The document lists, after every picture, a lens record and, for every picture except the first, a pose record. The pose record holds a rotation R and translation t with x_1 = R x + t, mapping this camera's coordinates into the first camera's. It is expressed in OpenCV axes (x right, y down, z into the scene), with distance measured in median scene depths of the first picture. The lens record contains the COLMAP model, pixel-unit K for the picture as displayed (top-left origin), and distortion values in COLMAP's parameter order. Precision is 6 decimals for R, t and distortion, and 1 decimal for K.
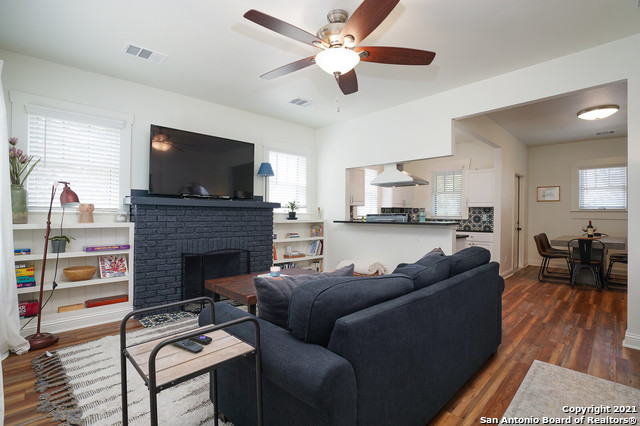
lens RADIAL K [[295.6, 0, 319.8], [0, 295.6, 212.8], [0, 0, 1]] dist [-0.030618, 0.006640]
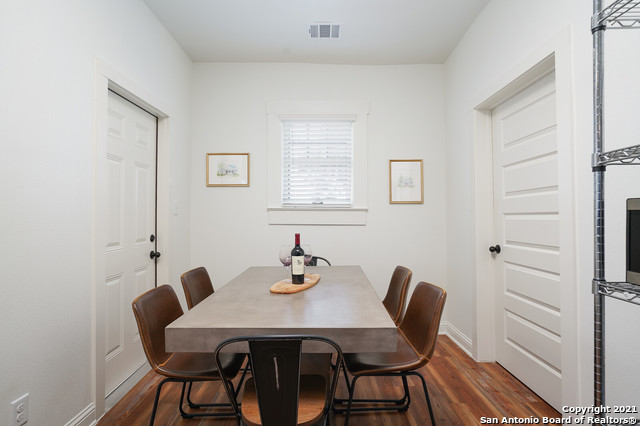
lens RADIAL K [[313.2, 0, 321.3], [0, 313.2, 214.6], [0, 0, 1]] dist [0.000180, 0.000131]
pose [[0.686463, 0.000911, 0.727164, 0.600721], [0.004228, 0.999977, -0.005243, 0.007483], [-0.727152, 0.006673, 0.686444, 0.636459]]
